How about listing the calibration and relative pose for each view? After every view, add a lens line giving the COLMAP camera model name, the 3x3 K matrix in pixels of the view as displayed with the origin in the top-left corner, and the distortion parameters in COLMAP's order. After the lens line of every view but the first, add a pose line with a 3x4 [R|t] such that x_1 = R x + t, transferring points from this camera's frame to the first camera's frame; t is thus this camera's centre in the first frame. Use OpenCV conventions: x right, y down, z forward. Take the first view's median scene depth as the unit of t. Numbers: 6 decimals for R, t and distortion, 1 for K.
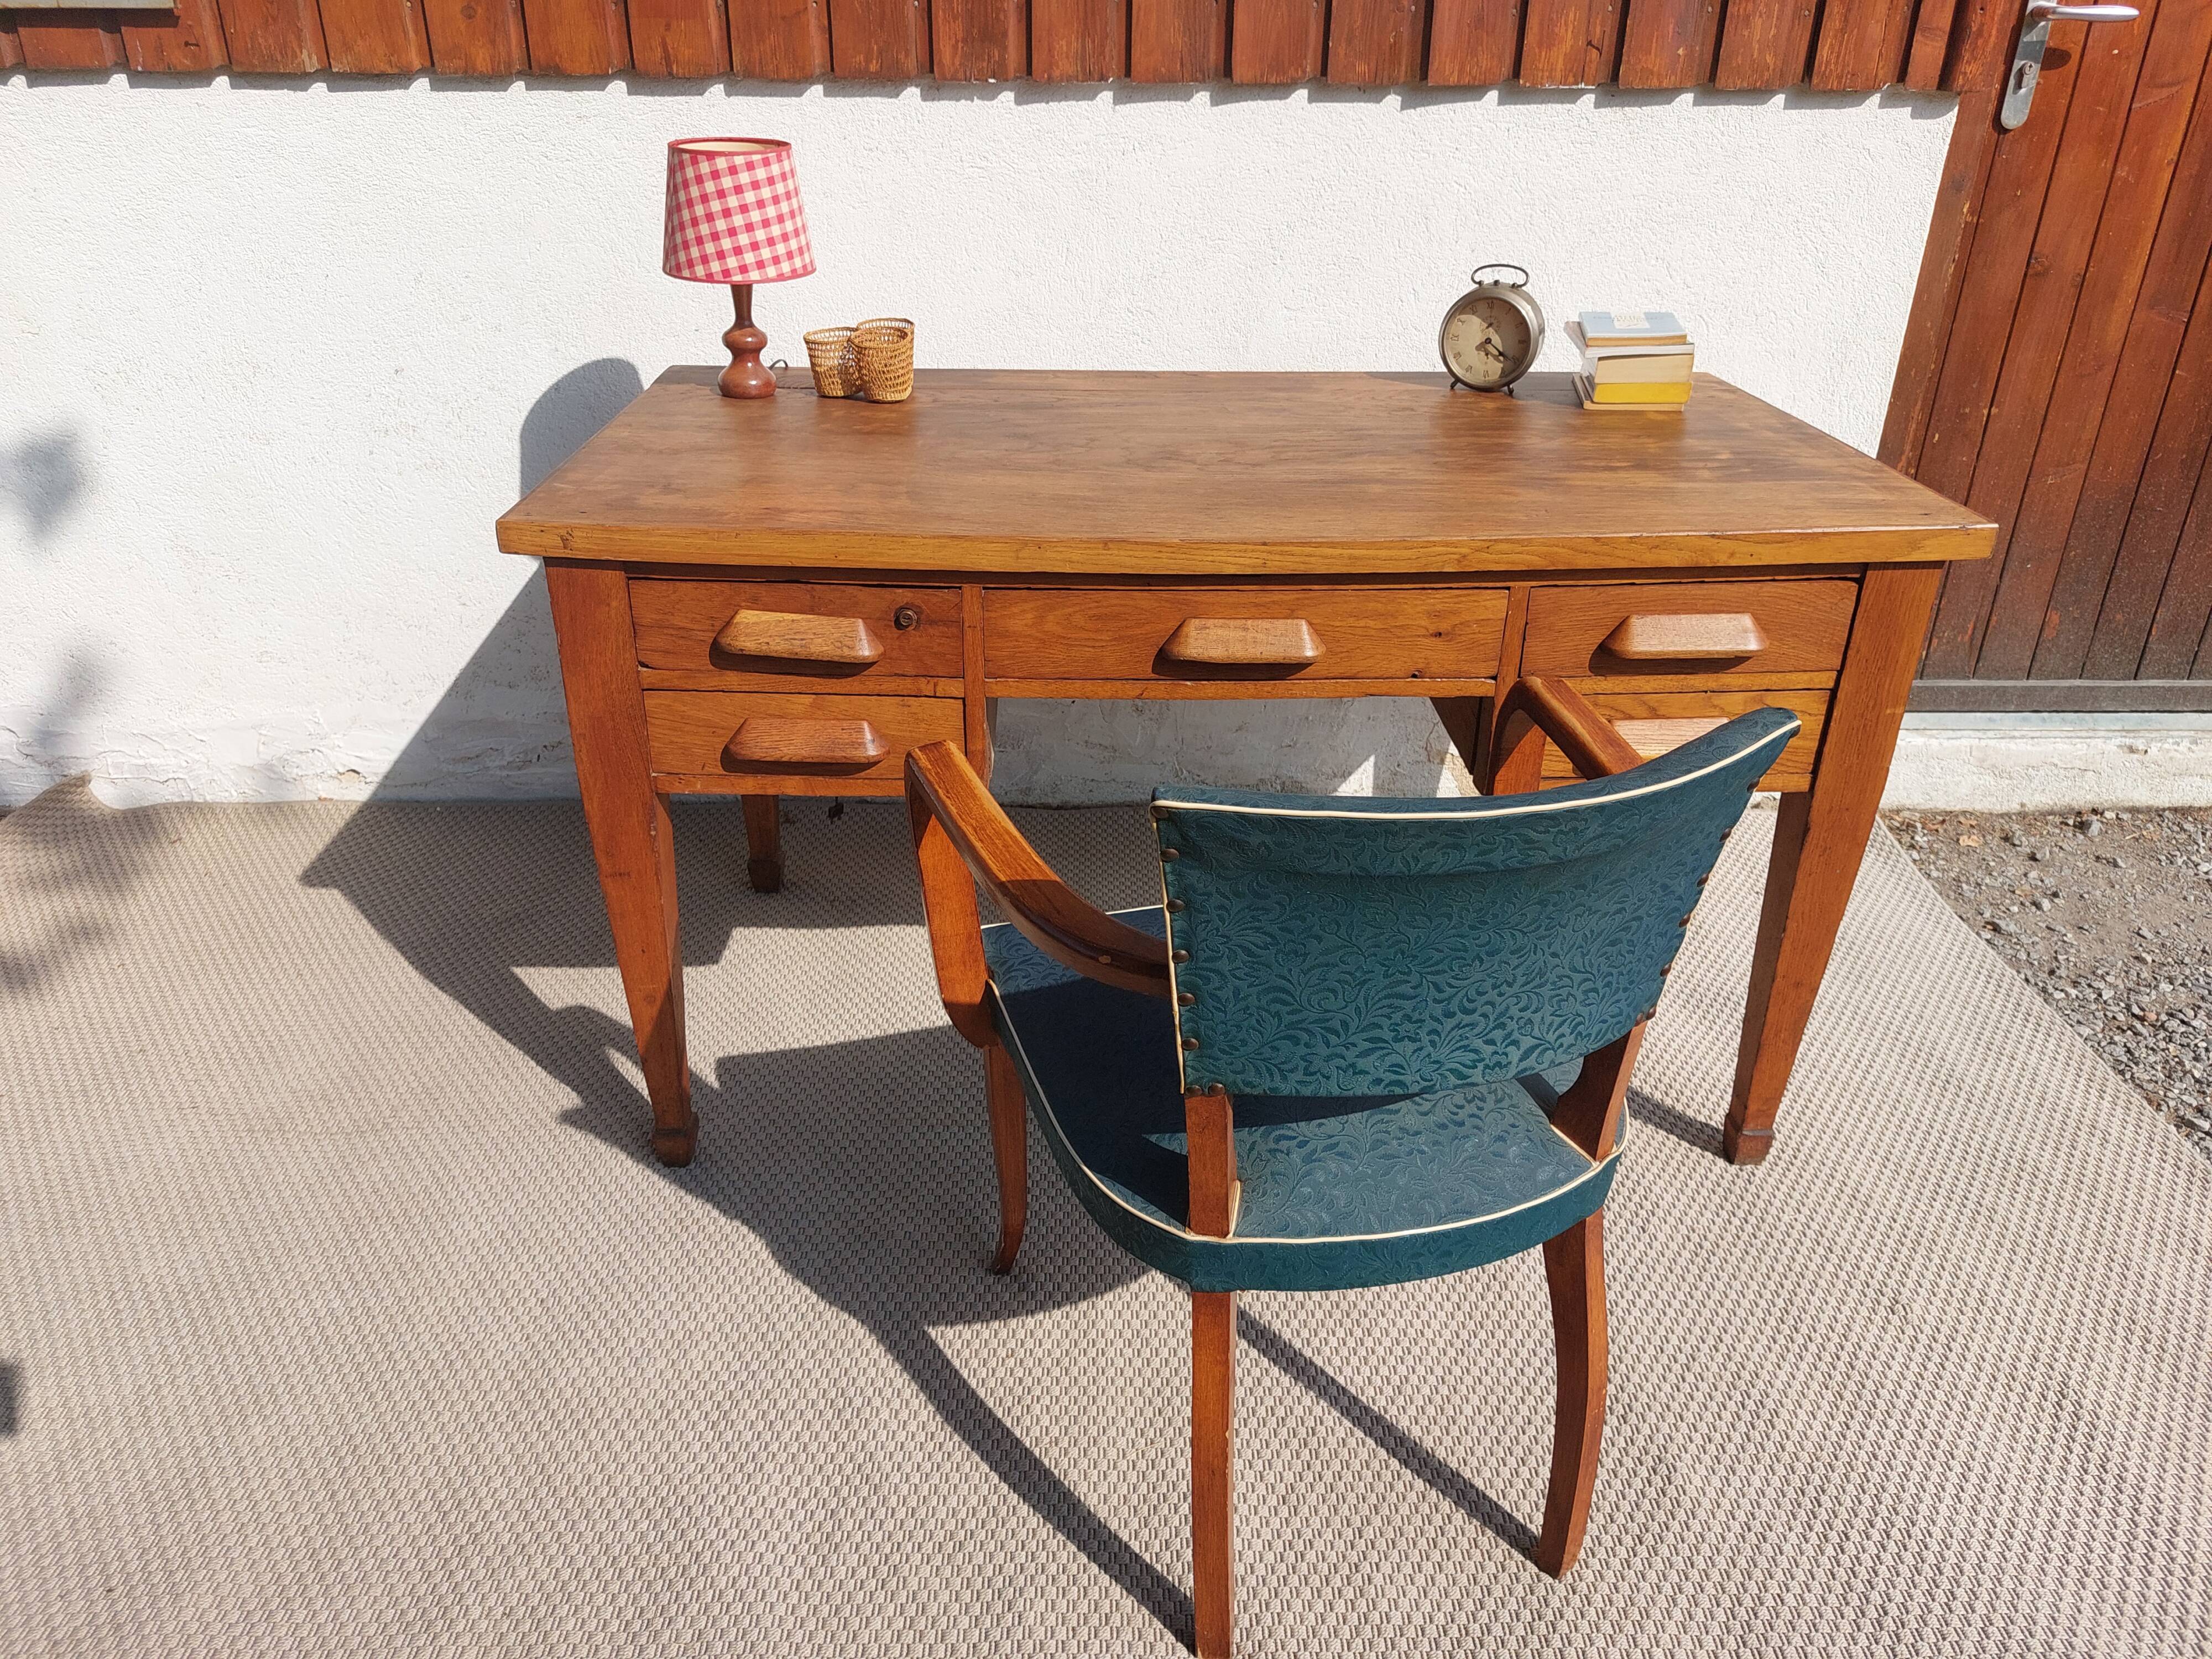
lens RADIAL K [[1623.4, 0, 1088.8], [0, 1623.4, 847.1], [0, 0, 1]] dist [0.053343, -0.067423]
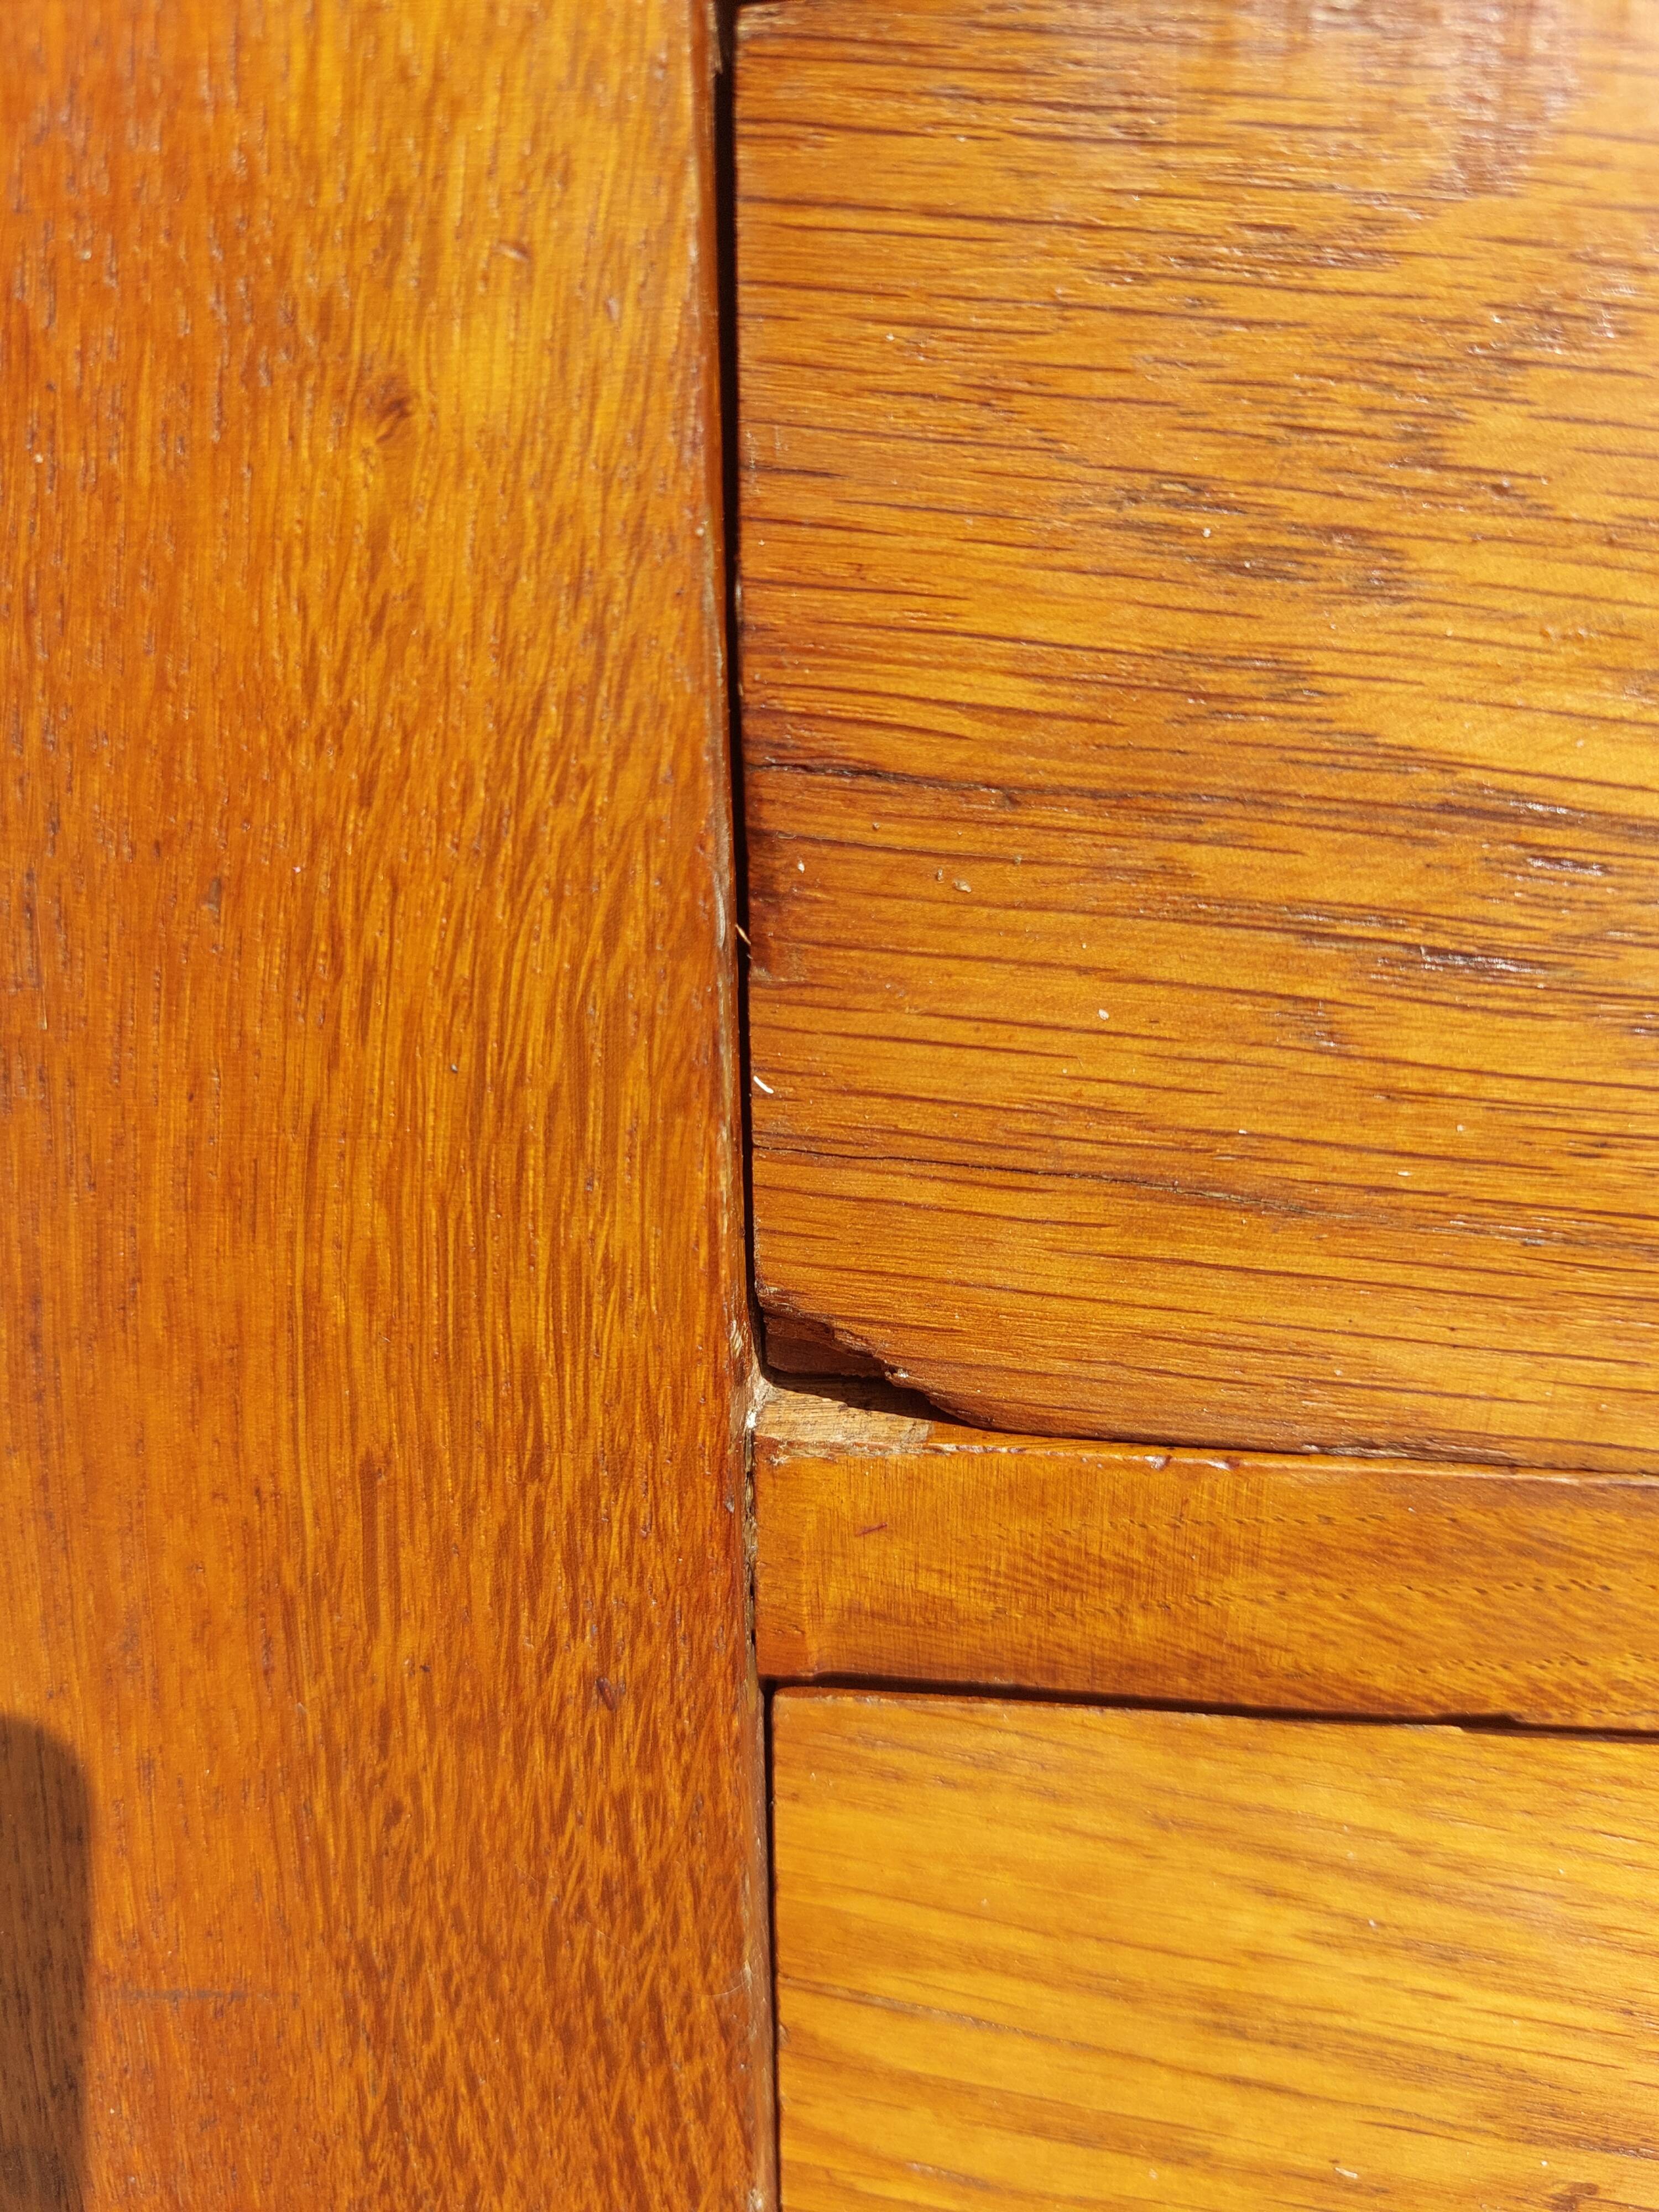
lens RADIAL K [[1623.4, 0, 826.0], [0, 1623.4, 1074.8], [0, 0, 1]] dist [0.053343, -0.067423]
pose [[0.991998, 0.004414, -0.126176, -0.260309], [-0.031550, 0.976347, -0.213893, -0.107229], [0.122247, 0.216163, 0.968674, 0.914107]]
